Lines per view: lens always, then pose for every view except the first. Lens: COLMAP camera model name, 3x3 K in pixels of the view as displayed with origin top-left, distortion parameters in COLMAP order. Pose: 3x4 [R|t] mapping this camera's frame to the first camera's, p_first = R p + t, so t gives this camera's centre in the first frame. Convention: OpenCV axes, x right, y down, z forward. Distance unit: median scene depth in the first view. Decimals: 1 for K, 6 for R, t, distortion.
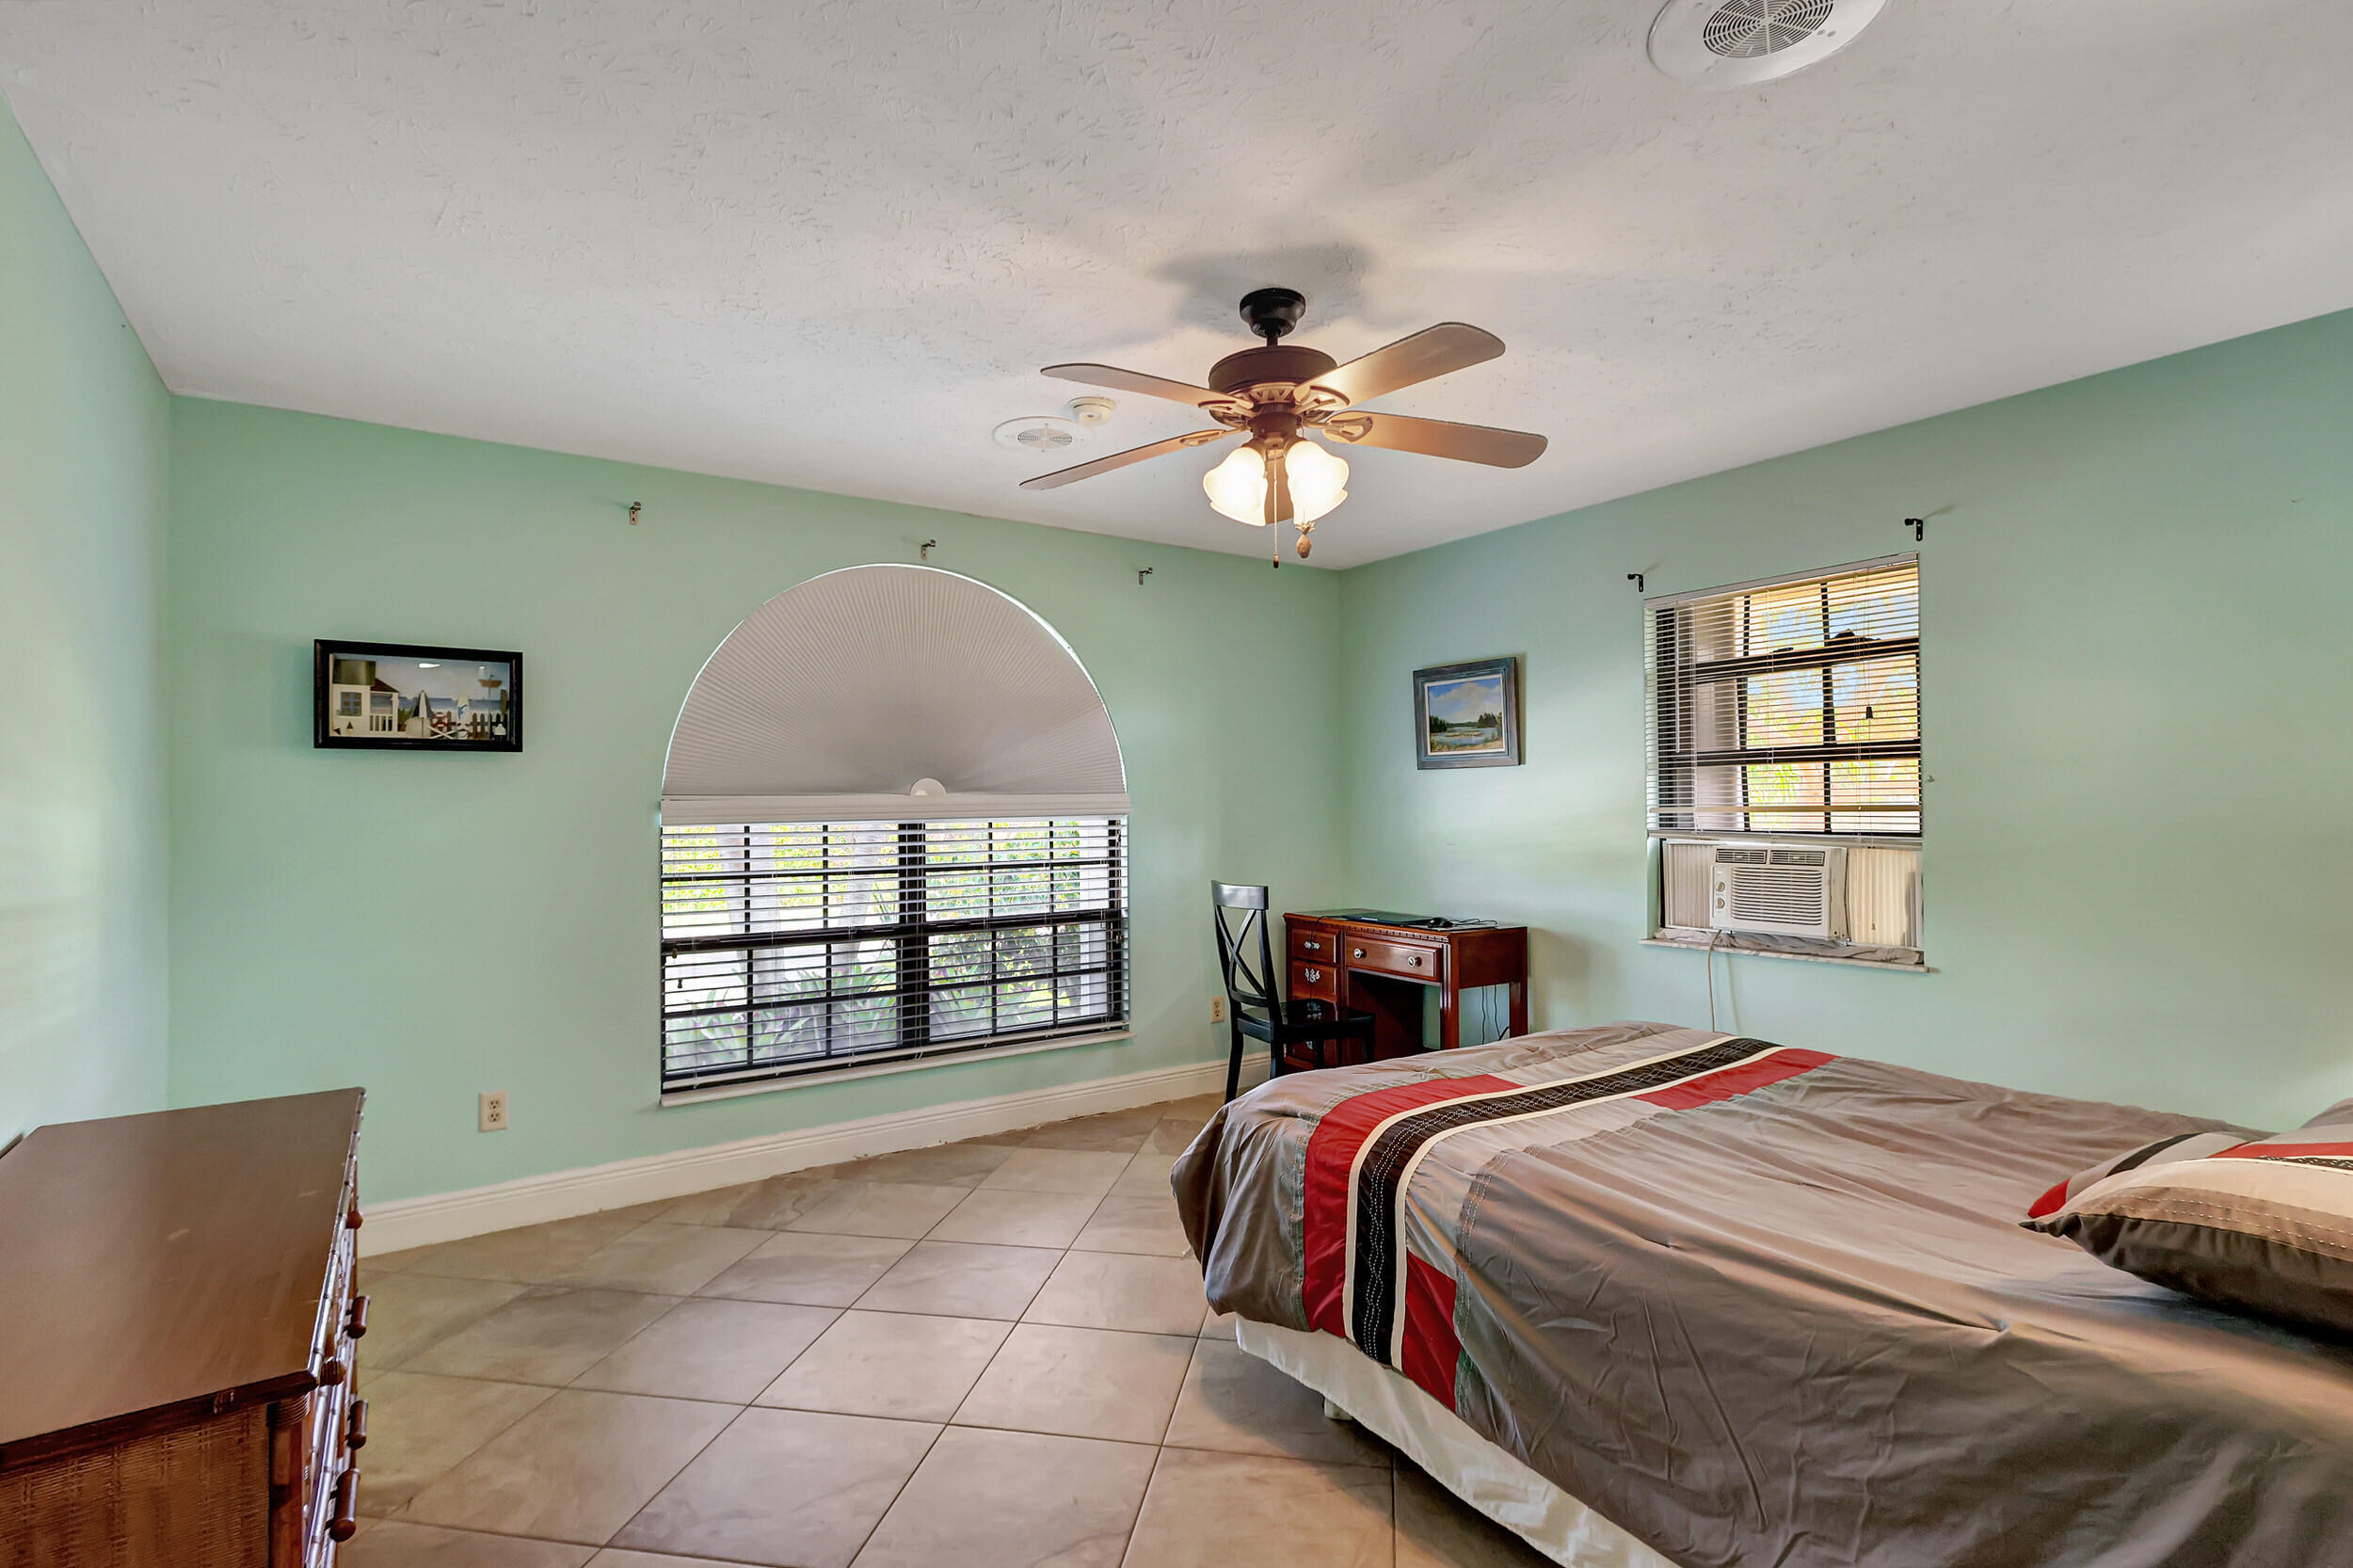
lens RADIAL K [[1109.9, 0, 1179.2], [0, 1109.9, 792.3], [0, 0, 1]] dist [-0.002931, 0.002147]
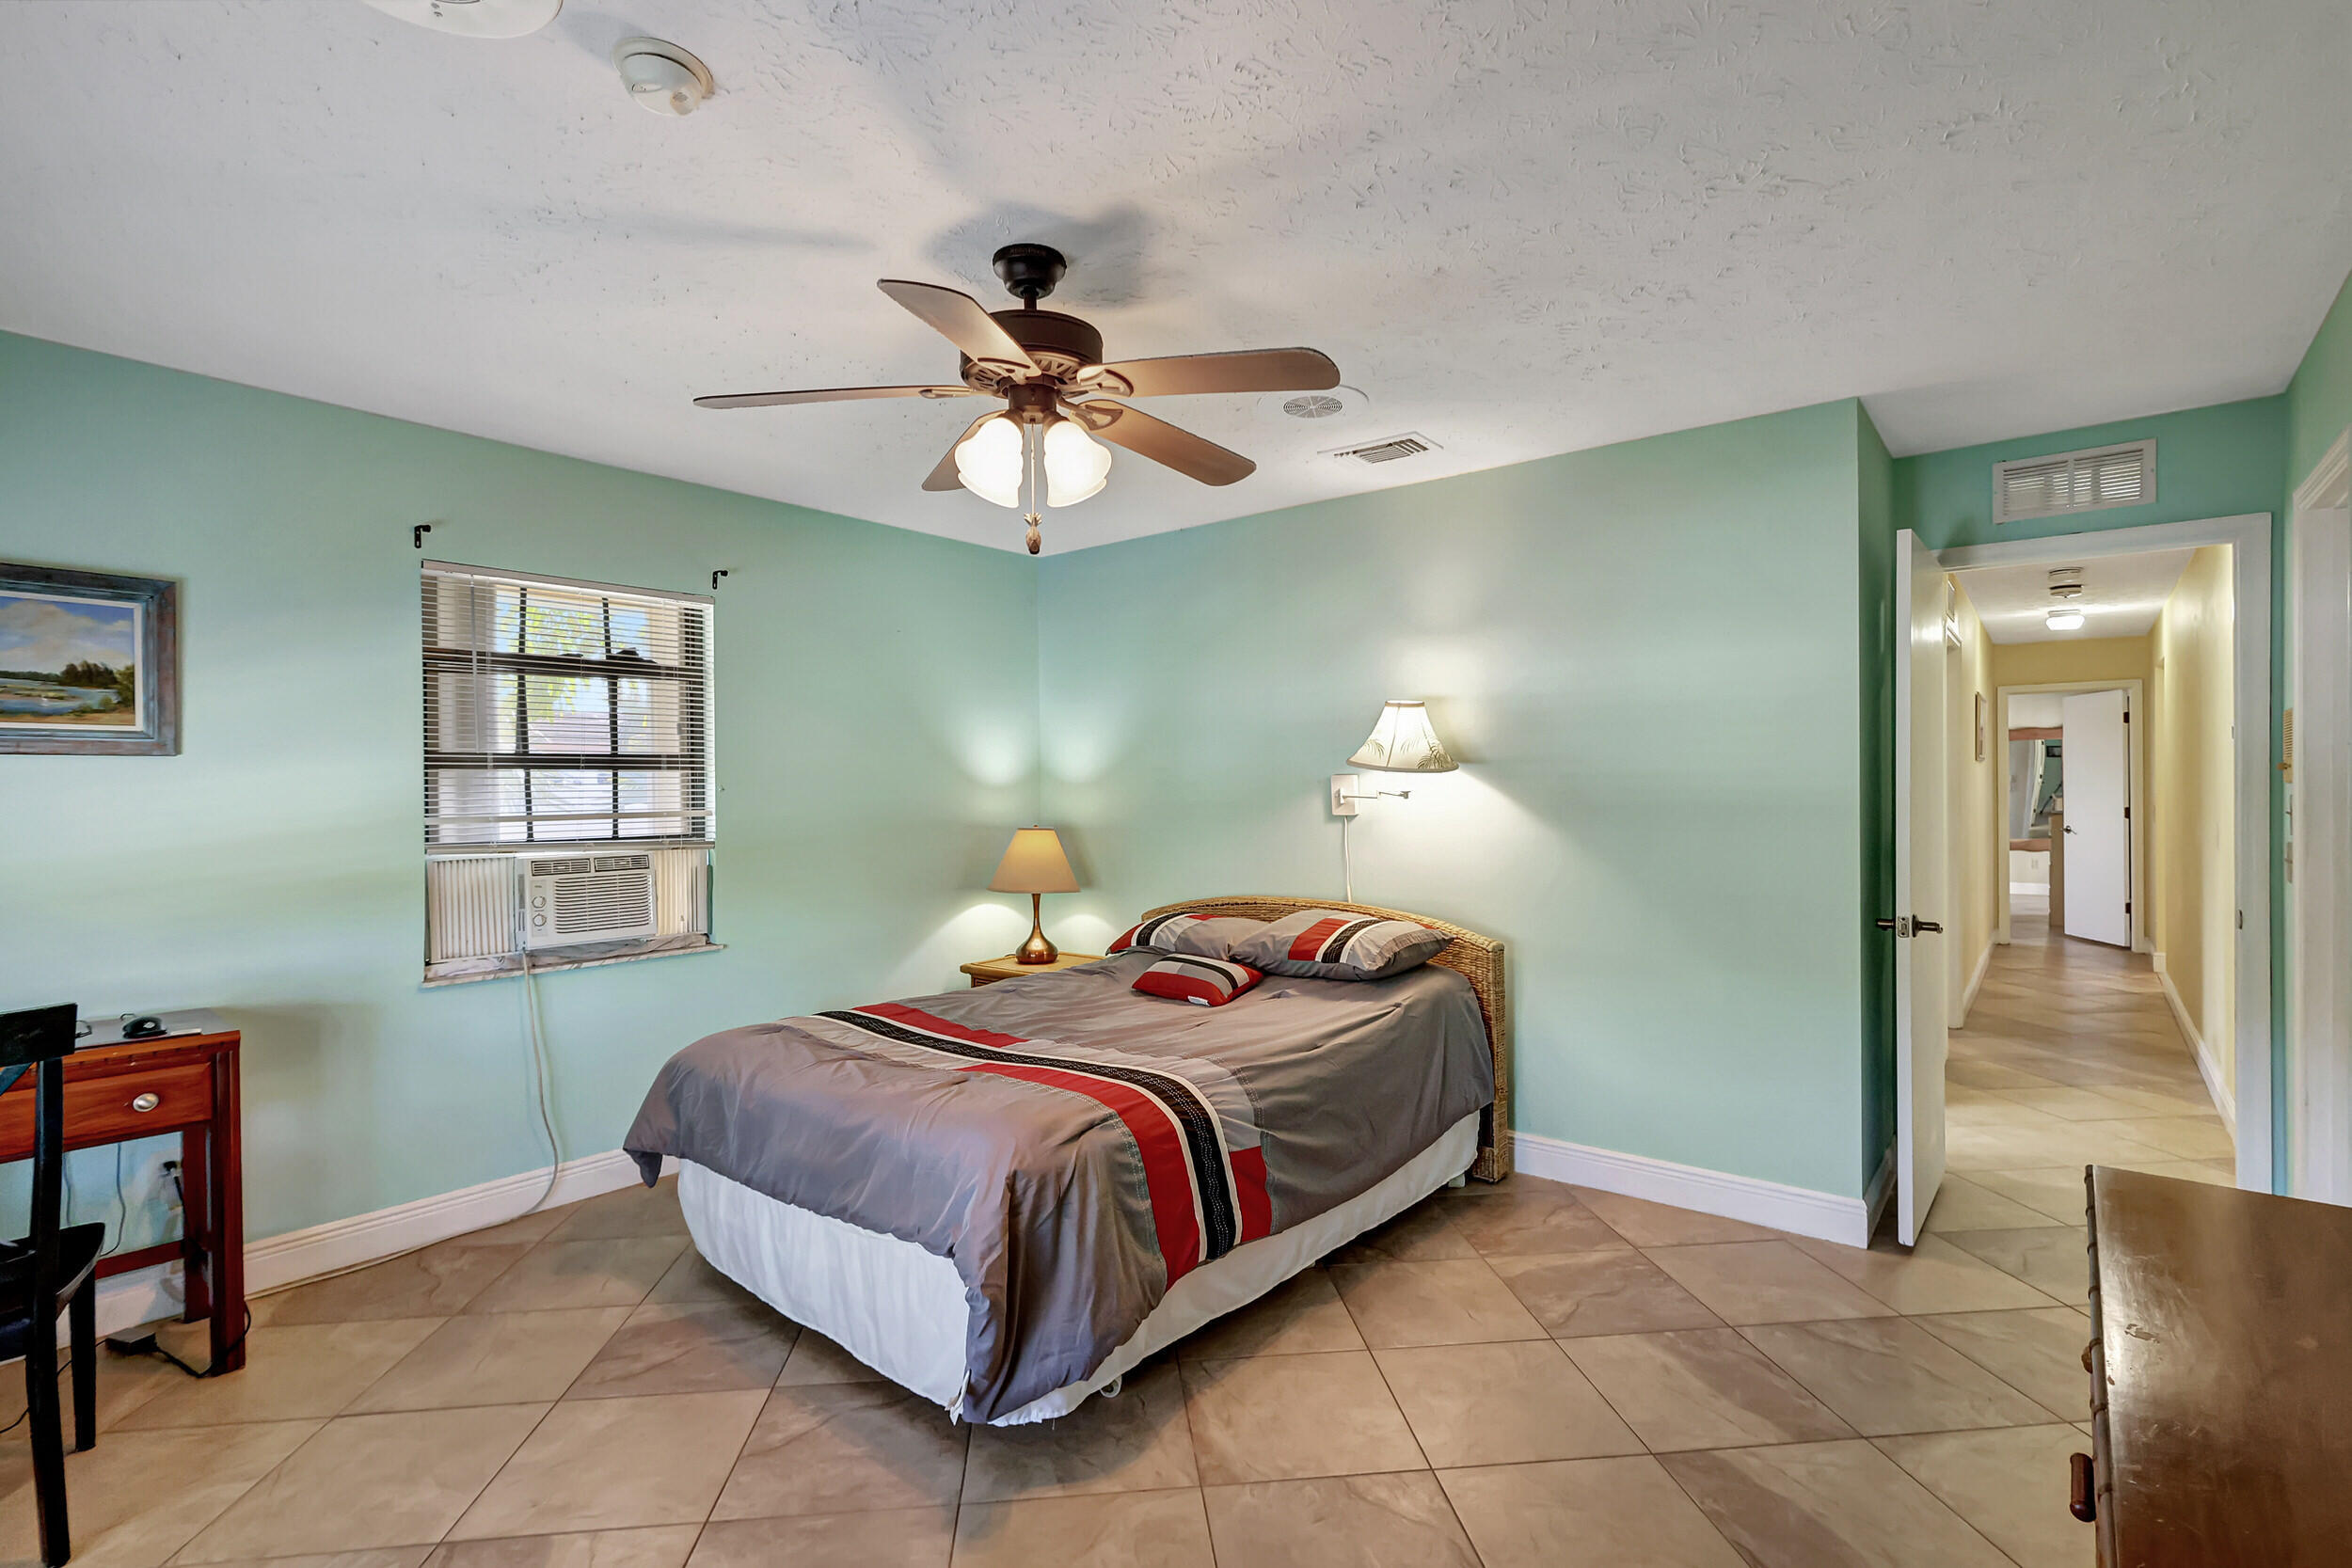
lens RADIAL K [[1109.3, 0, 1181.7], [0, 1109.3, 792.9], [0, 0, 1]] dist [-0.002931, 0.002147]
pose [[-0.281687, 0.010001, 0.959454, -0.560486], [0.000720, 0.999948, -0.010211, 0.004427], [-0.959506, -0.002185, -0.281679, 0.778130]]
